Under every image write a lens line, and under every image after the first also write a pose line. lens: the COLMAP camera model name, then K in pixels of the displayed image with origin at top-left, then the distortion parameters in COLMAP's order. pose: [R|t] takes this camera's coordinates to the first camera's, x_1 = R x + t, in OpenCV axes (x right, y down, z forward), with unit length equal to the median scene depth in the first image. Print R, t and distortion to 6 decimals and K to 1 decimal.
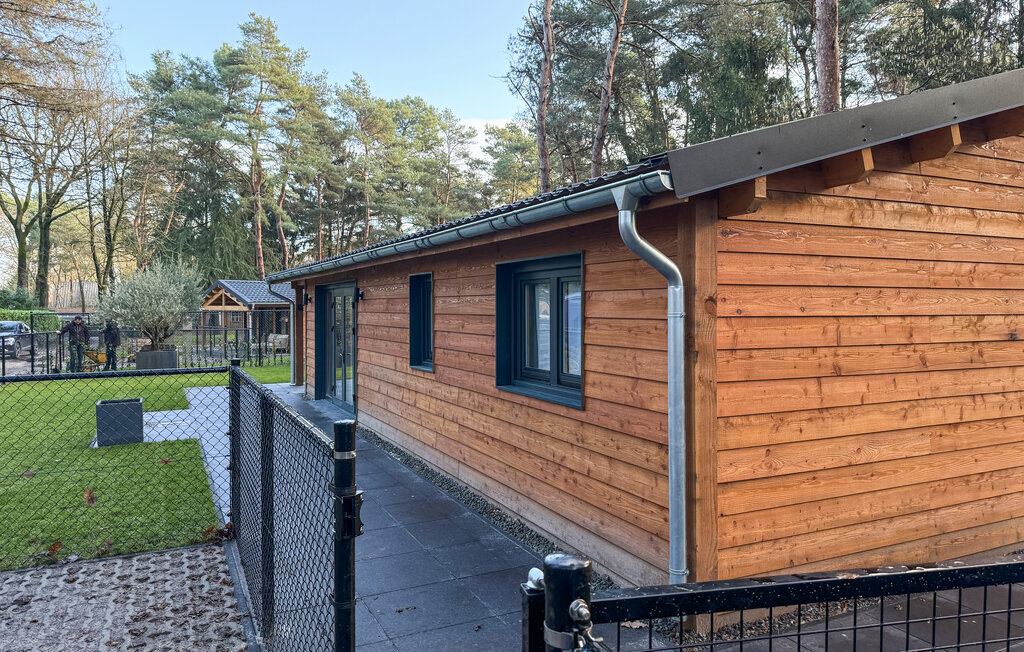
lens RADIAL K [[723.0, 0, 513.3], [0, 723.0, 337.6], [0, 0, 1]] dist [0.067776, -0.104346]
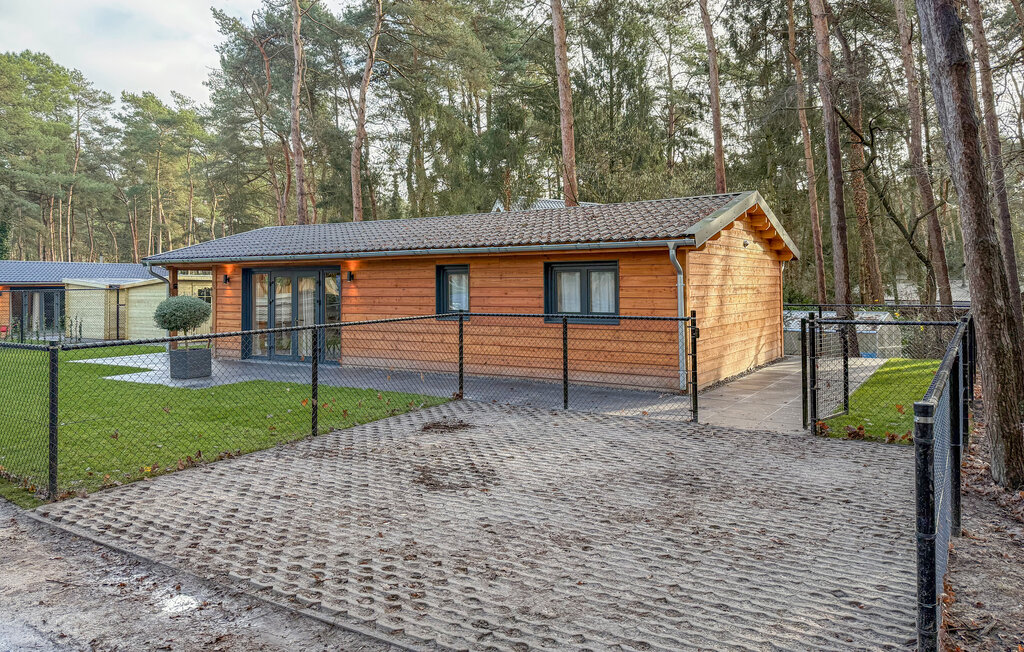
lens RADIAL K [[723.0, 0, 513.3], [0, 723.0, 337.6], [0, 0, 1]] dist [0.067776, -0.104346]
pose [[0.849447, -0.042275, 0.525977, -0.880739], [0.027195, 0.998968, 0.036372, 0.026167], [-0.526972, -0.016592, 0.849721, -0.525454]]
